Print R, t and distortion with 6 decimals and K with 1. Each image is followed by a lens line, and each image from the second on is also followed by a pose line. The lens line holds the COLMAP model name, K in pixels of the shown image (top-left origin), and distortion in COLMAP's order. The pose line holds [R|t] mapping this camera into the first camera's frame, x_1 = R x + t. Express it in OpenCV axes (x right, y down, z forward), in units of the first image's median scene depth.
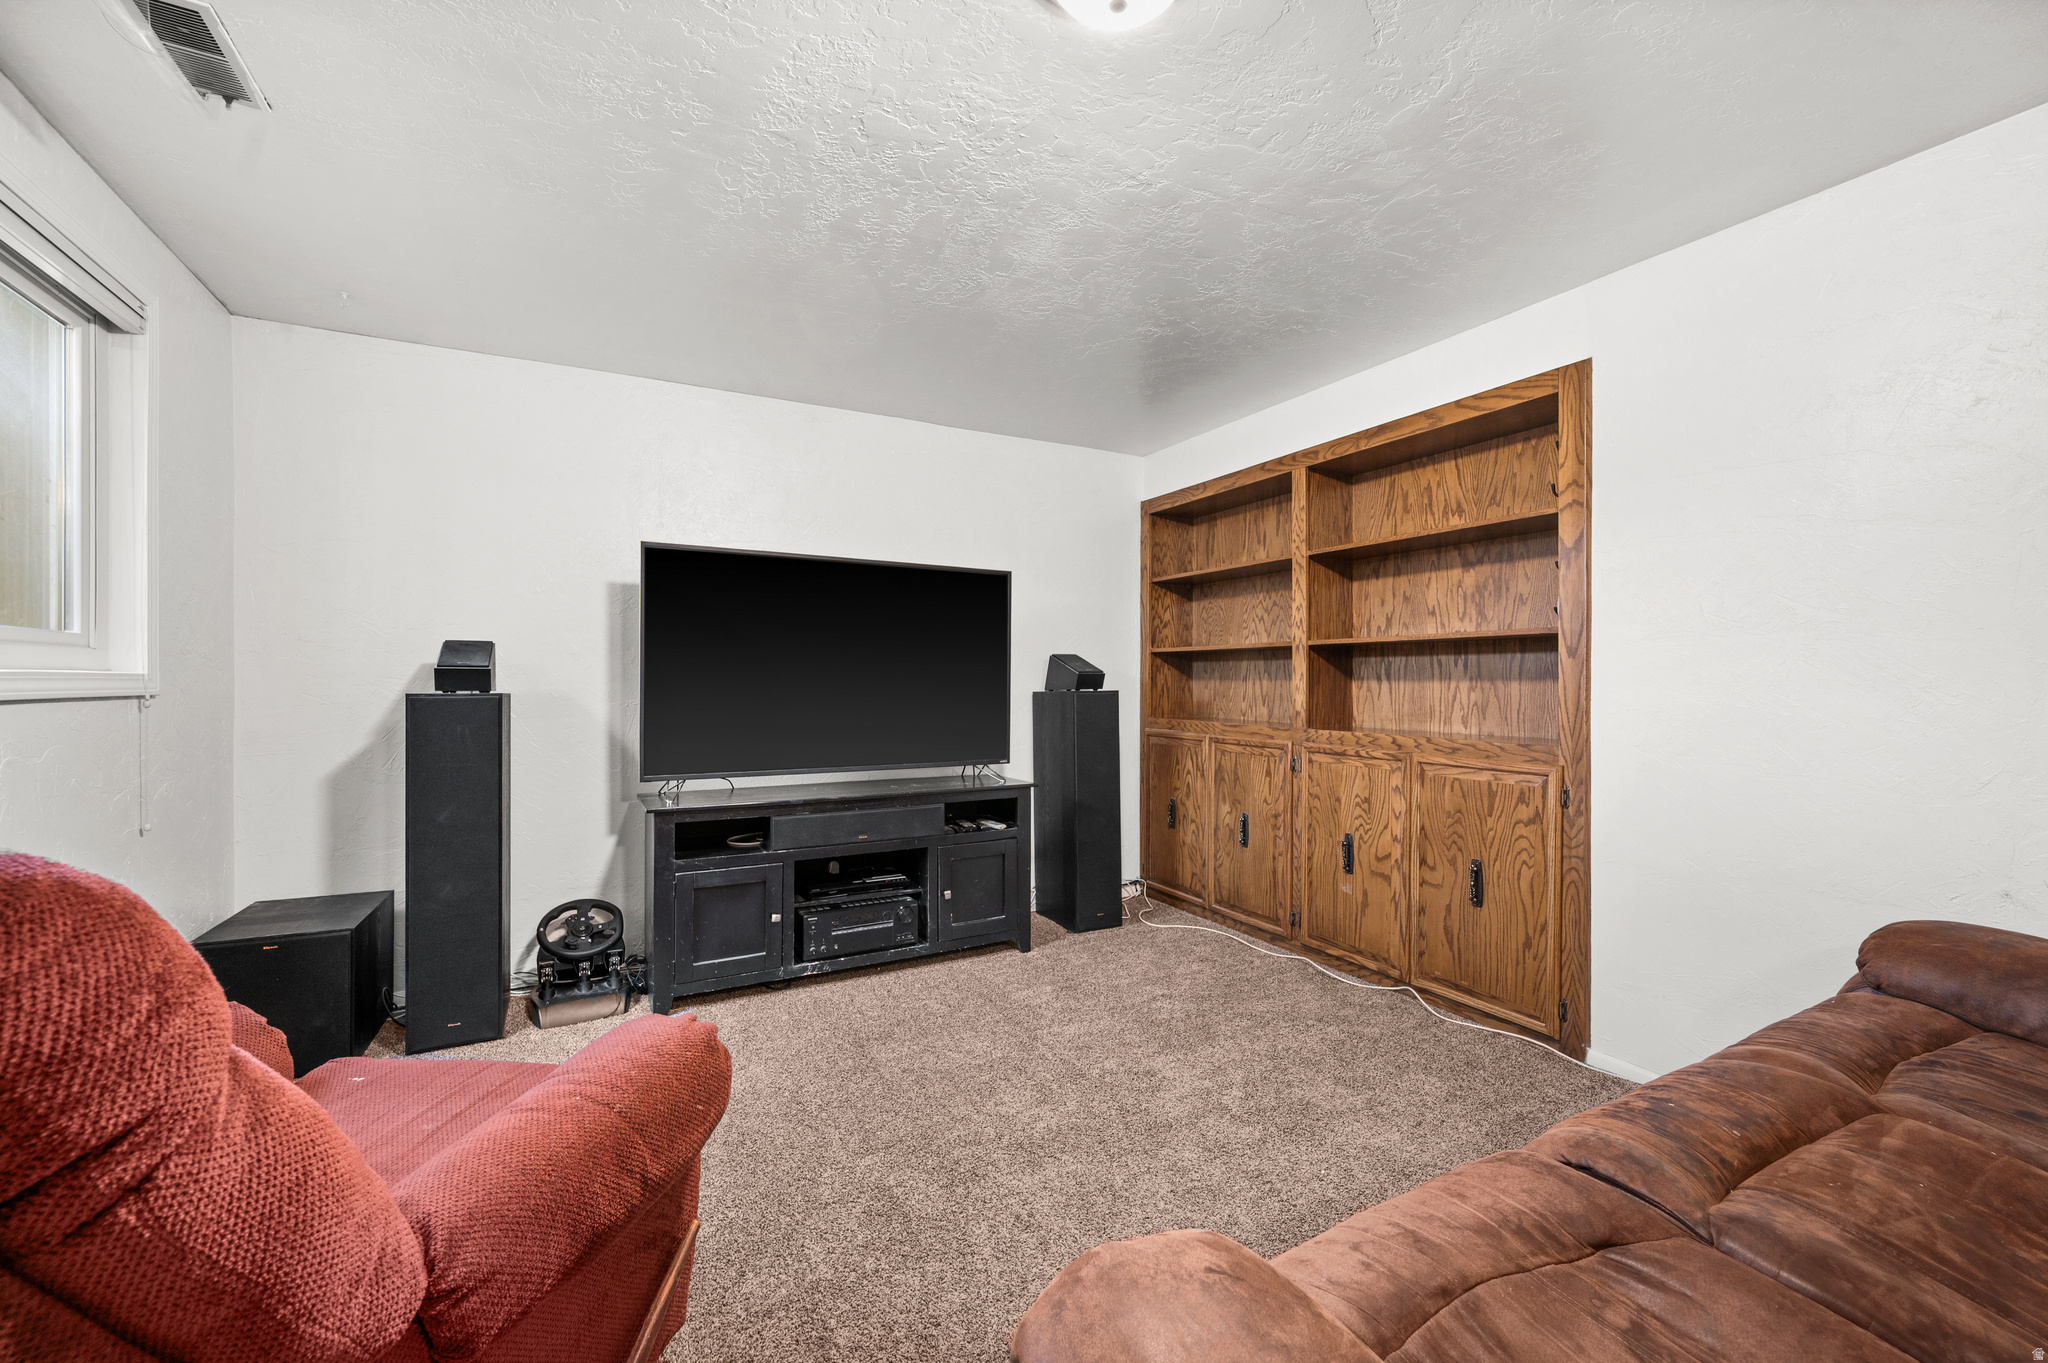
lens RADIAL K [[819.0, 0, 1026.4], [0, 819.0, 680.3], [0, 0, 1]] dist [-0.002828, 0.001246]
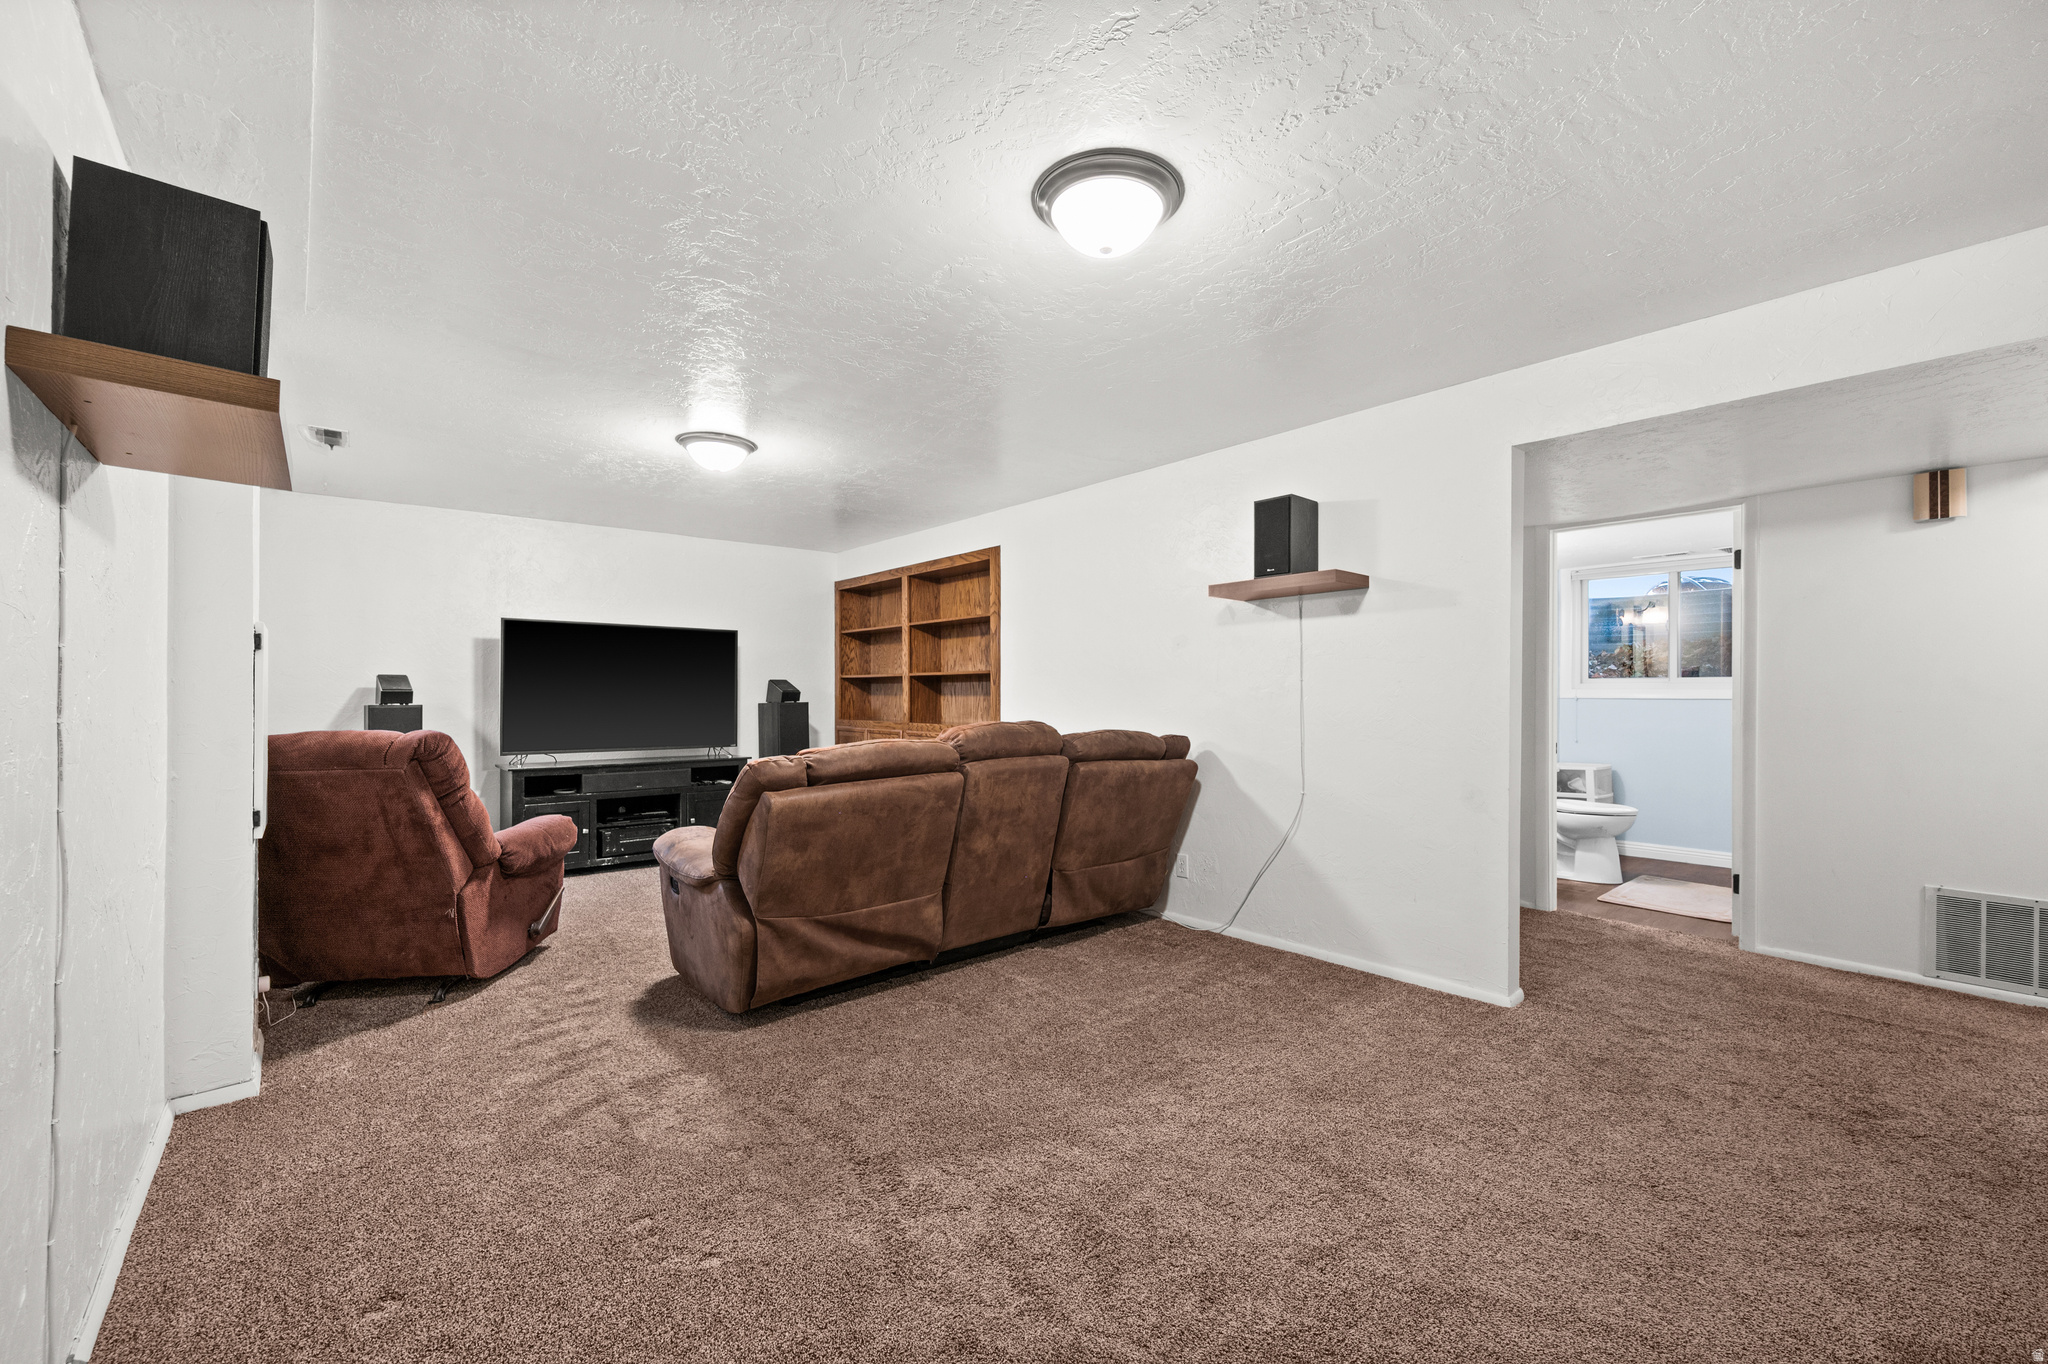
lens RADIAL K [[838.0, 0, 1023.8], [0, 838.0, 688.2], [0, 0, 1]] dist [0.004453, 0.000119]
pose [[0.979377, -0.001684, 0.202034, 0.218987], [0.003319, 0.999964, -0.007753, -0.001177], [-0.202014, 0.008263, 0.979348, -0.830677]]
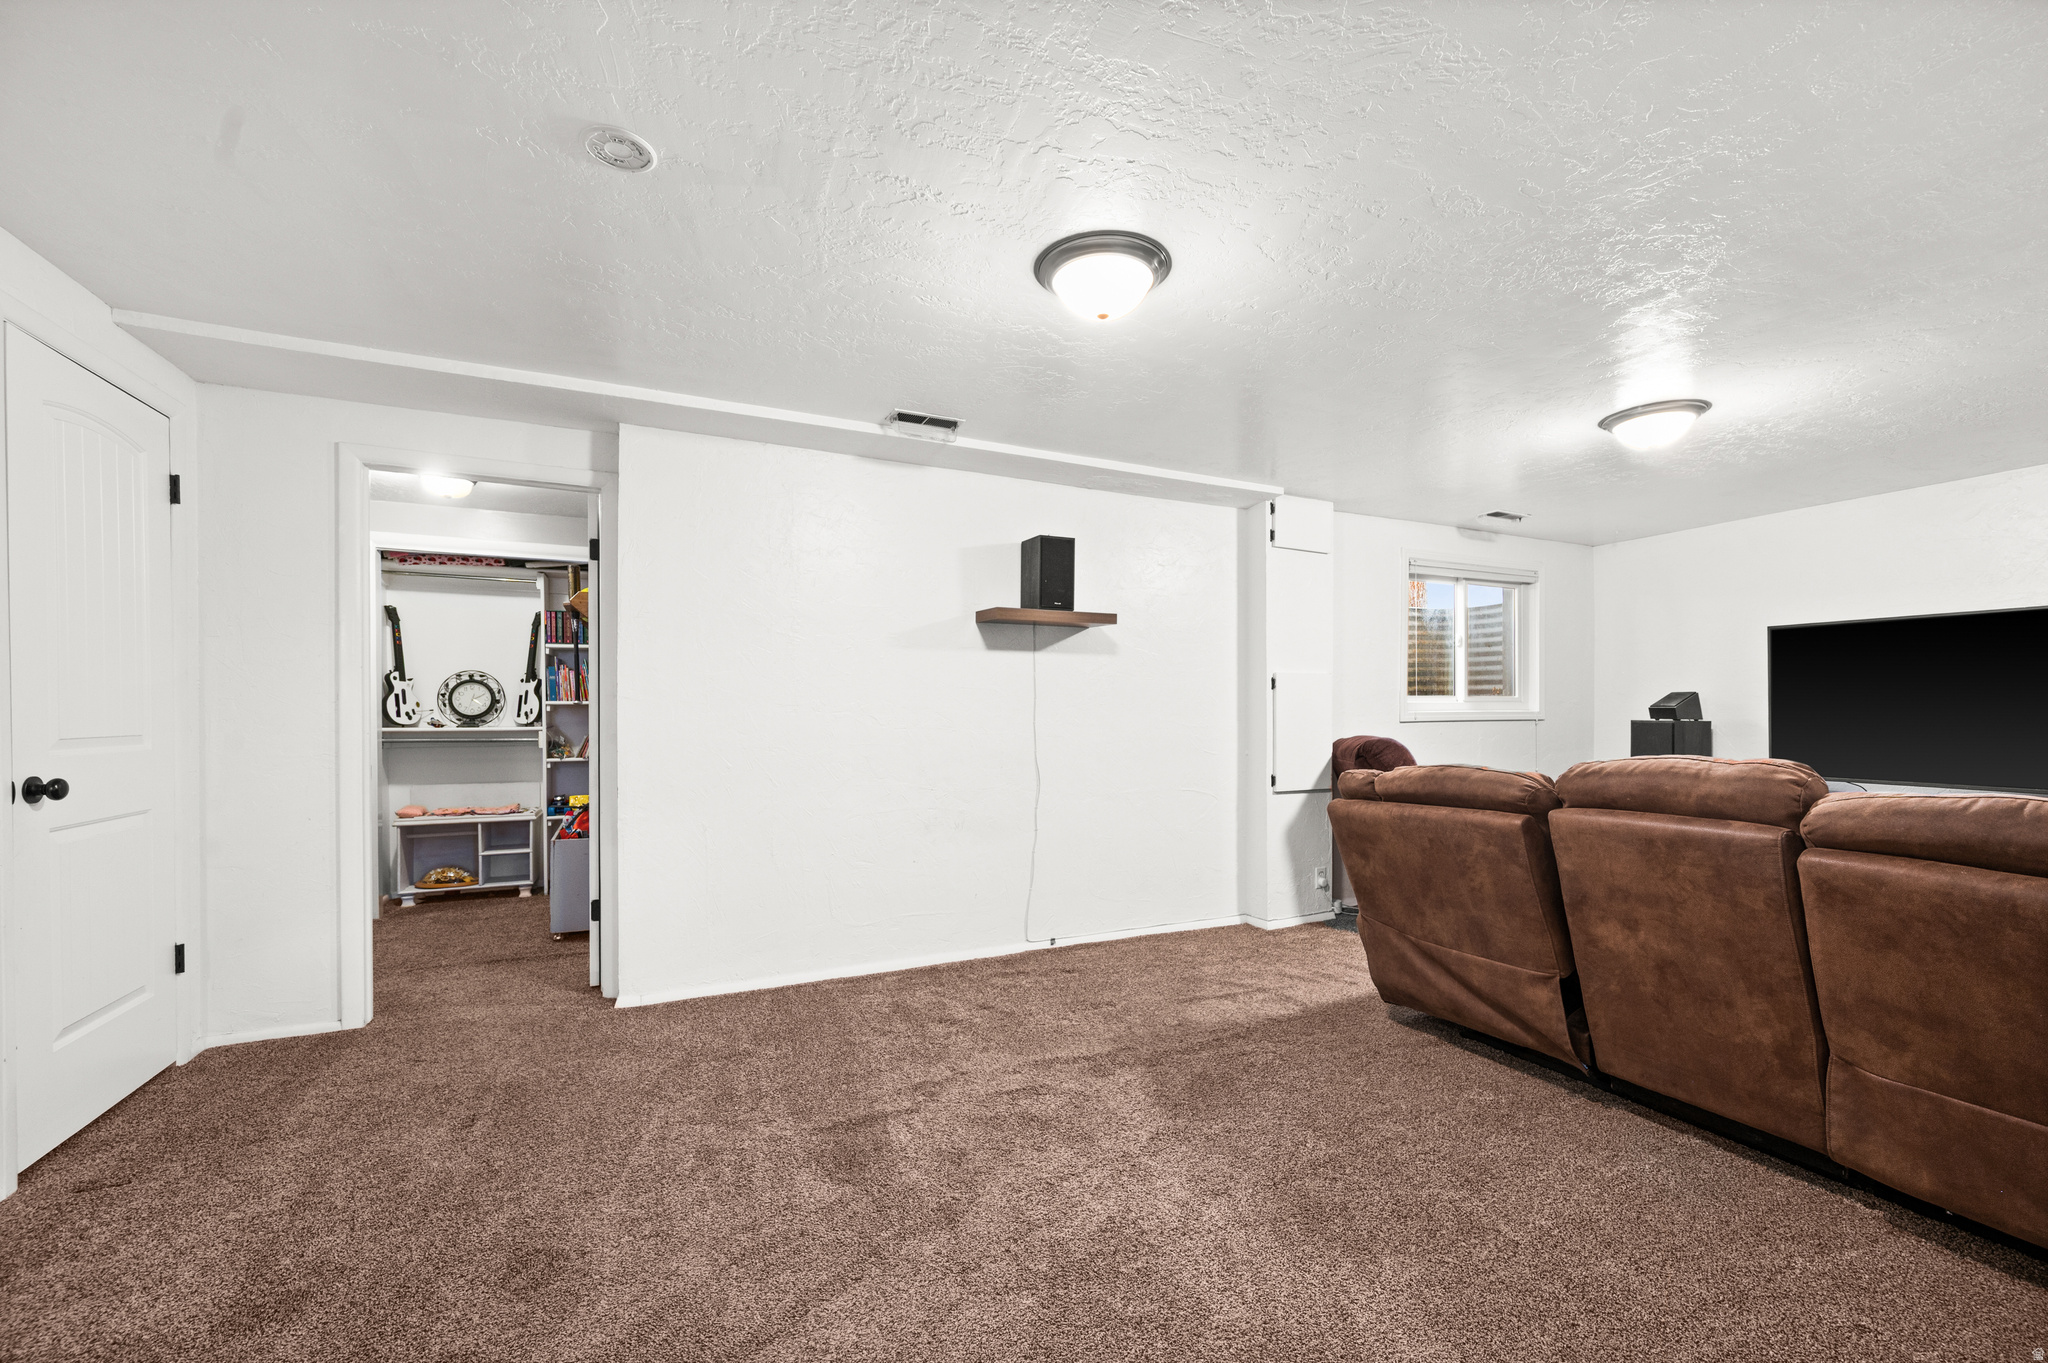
lens RADIAL K [[819.0, 0, 1024.8], [0, 819.0, 703.2], [0, 0, 1]] dist [-0.002828, 0.001246]
pose [[-0.071167, -0.014484, -0.997359, 1.037397], [0.003855, 0.999883, -0.014796, -0.001138], [0.997457, -0.004898, -0.071103, -0.284335]]
